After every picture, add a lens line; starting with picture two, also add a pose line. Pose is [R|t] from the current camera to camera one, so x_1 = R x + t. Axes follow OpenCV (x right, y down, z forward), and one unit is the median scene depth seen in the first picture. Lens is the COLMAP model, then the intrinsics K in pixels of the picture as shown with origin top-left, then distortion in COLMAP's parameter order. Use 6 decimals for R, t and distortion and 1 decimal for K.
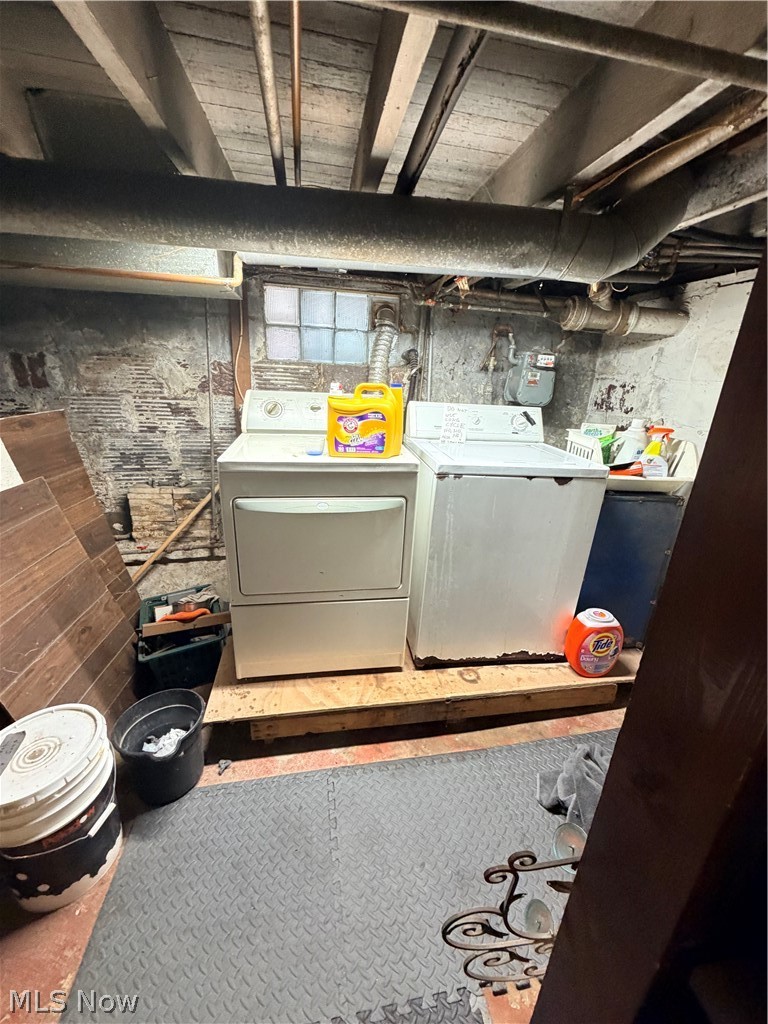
lens RADIAL K [[411.5, 0, 385.1], [0, 411.5, 511.9], [0, 0, 1]] dist [0.000552, -0.000123]
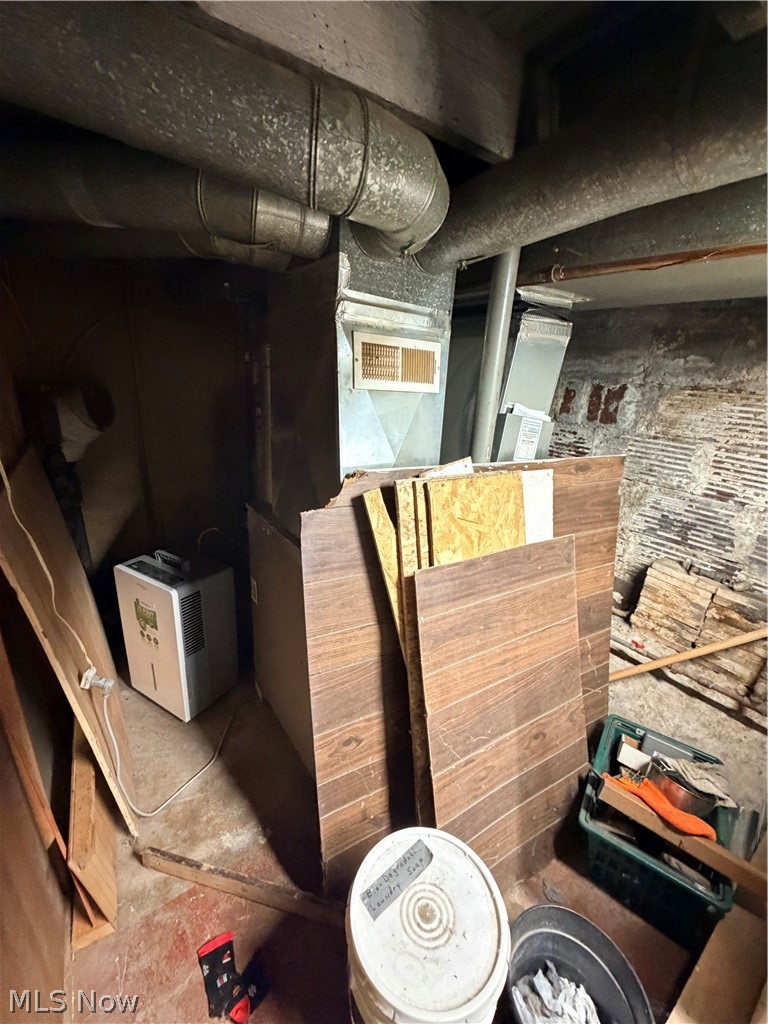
lens RADIAL K [[411.9, 0, 385.3], [0, 411.9, 511.1], [0, 0, 1]] dist [0.000088, 0.000033]
pose [[0.434401, 0.281878, -0.855477, -0.215656], [-0.344485, 0.929556, 0.131361, -0.072965], [0.832241, 0.237635, 0.500903, 0.189689]]
